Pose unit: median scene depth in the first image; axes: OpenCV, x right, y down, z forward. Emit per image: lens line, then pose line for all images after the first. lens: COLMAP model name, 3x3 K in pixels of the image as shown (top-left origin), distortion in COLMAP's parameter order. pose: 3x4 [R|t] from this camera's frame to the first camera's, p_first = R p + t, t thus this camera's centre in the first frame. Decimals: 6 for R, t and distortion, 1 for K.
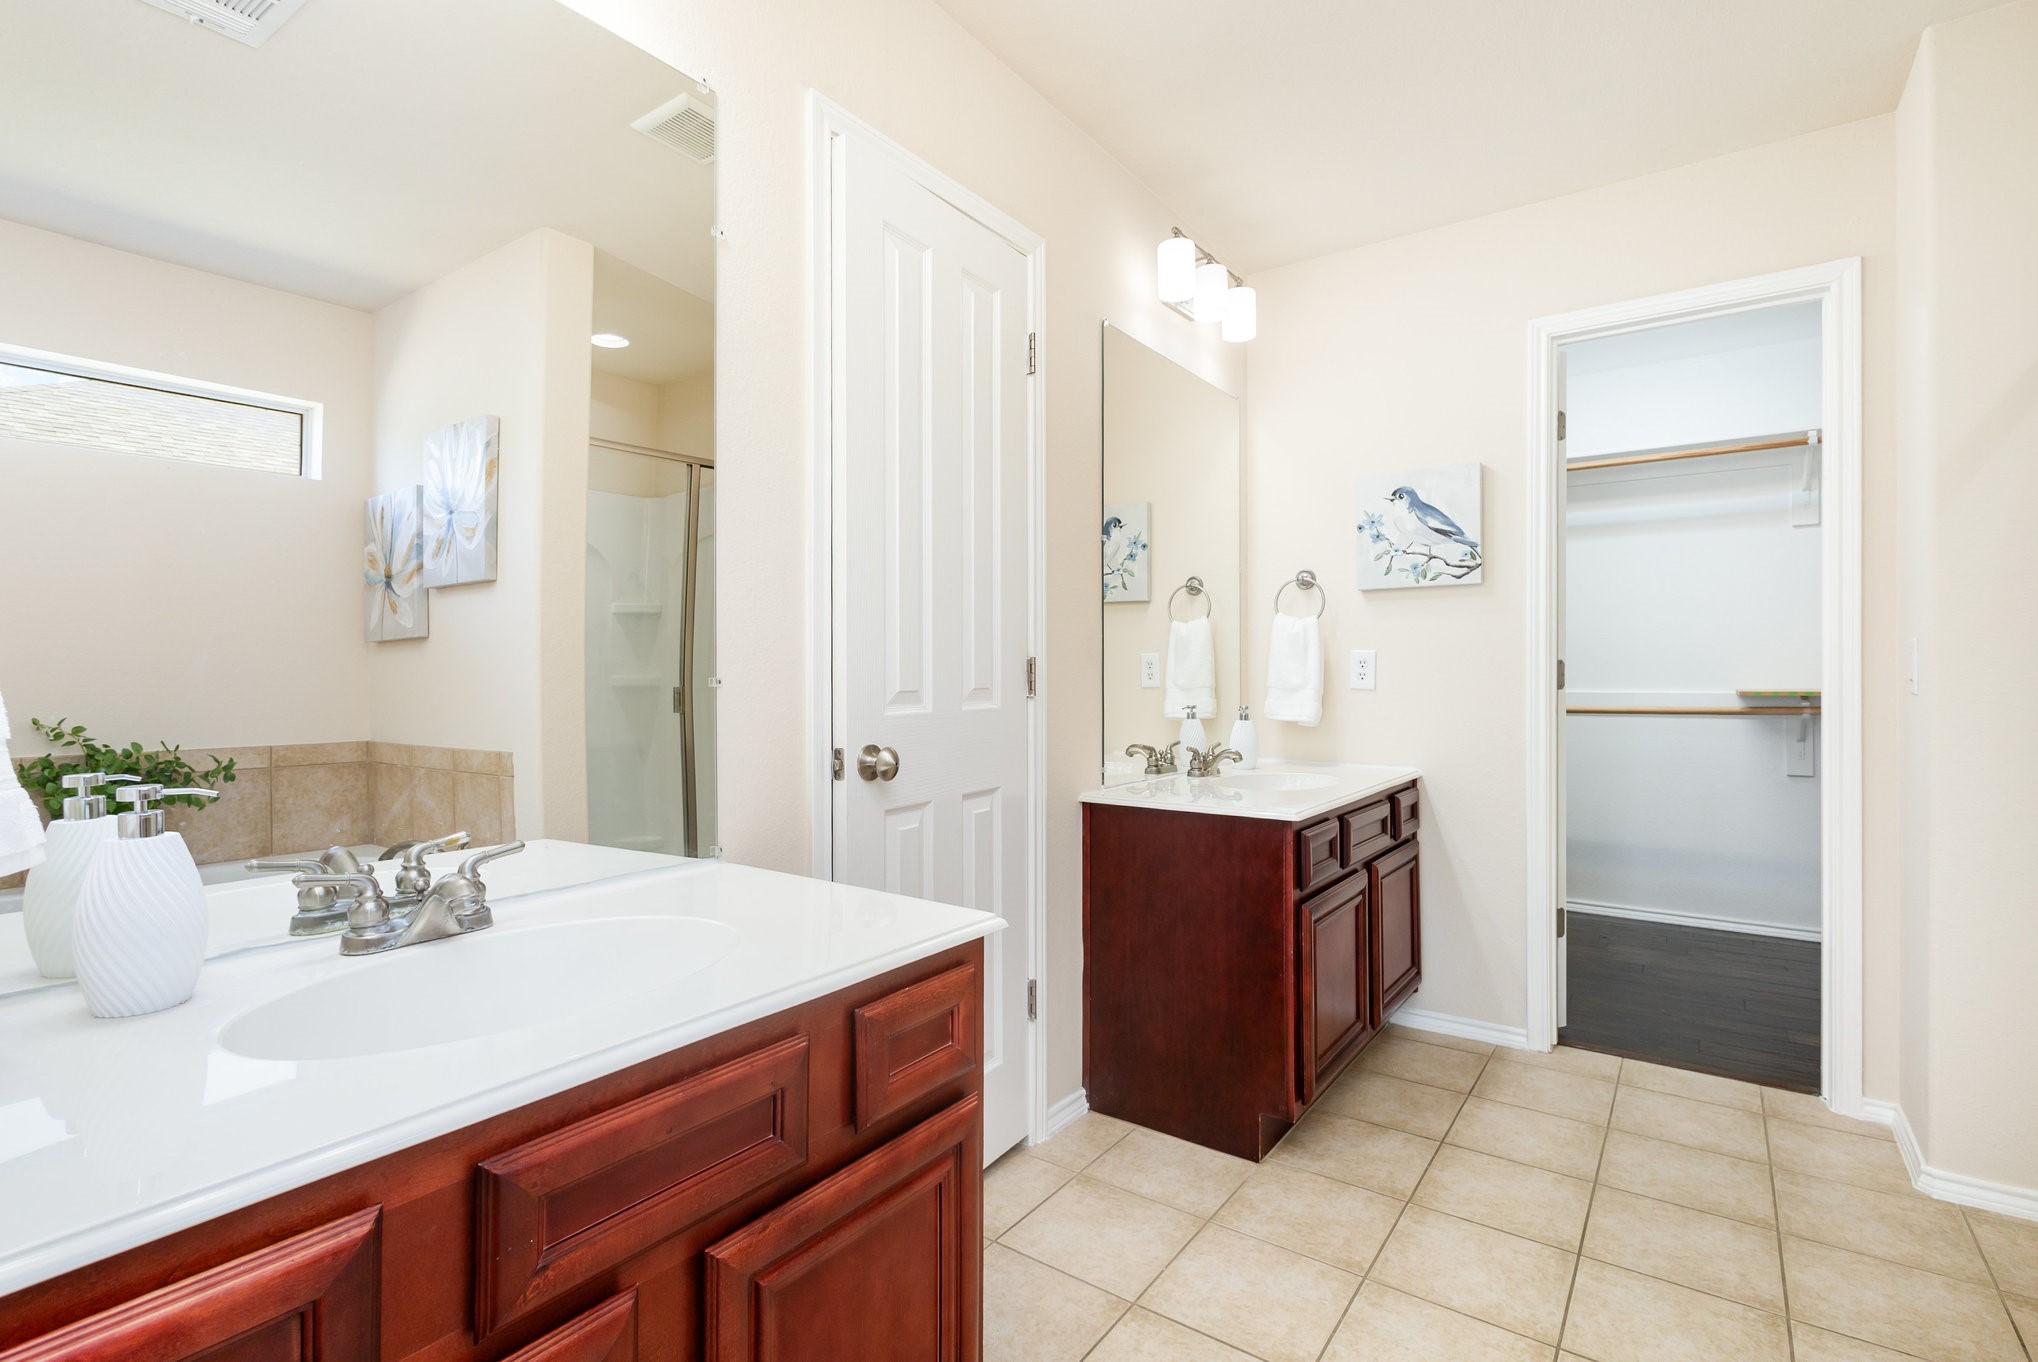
lens RADIAL K [[939.0, 0, 1029.3], [0, 939.0, 677.6], [0, 0, 1]] dist [0.001076, -0.000276]
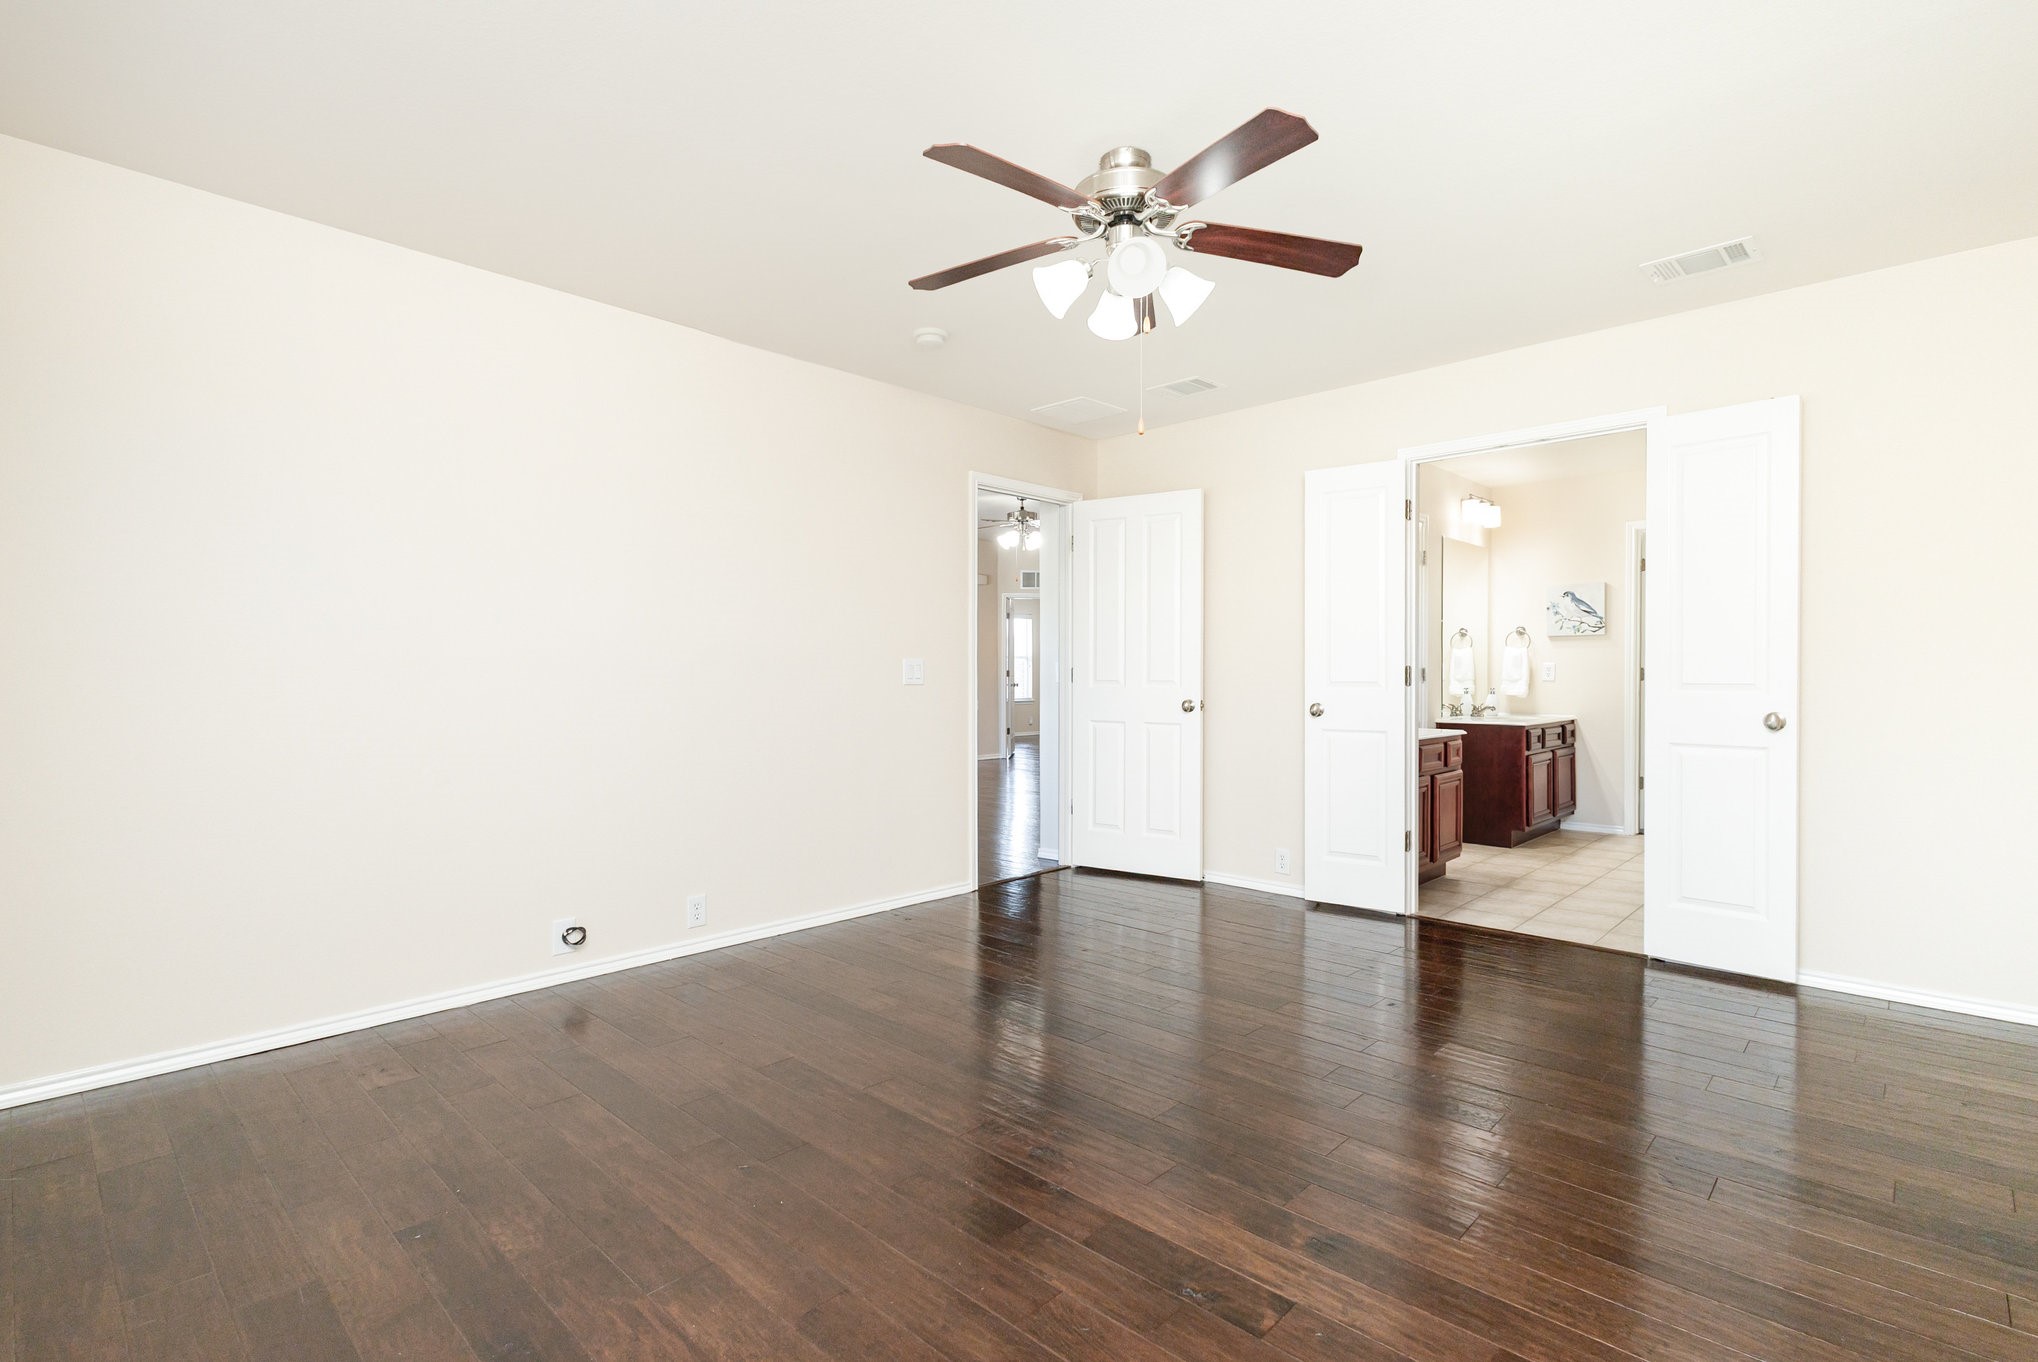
lens RADIAL K [[939.0, 0, 1004.9], [0, 939.0, 693.9], [0, 0, 1]] dist [0.001076, -0.000276]
pose [[0.987882, 0.002519, -0.155184, -0.611951], [-0.000677, 0.999929, 0.011924, 0.019582], [0.155203, -0.011674, 0.987814, -1.497731]]
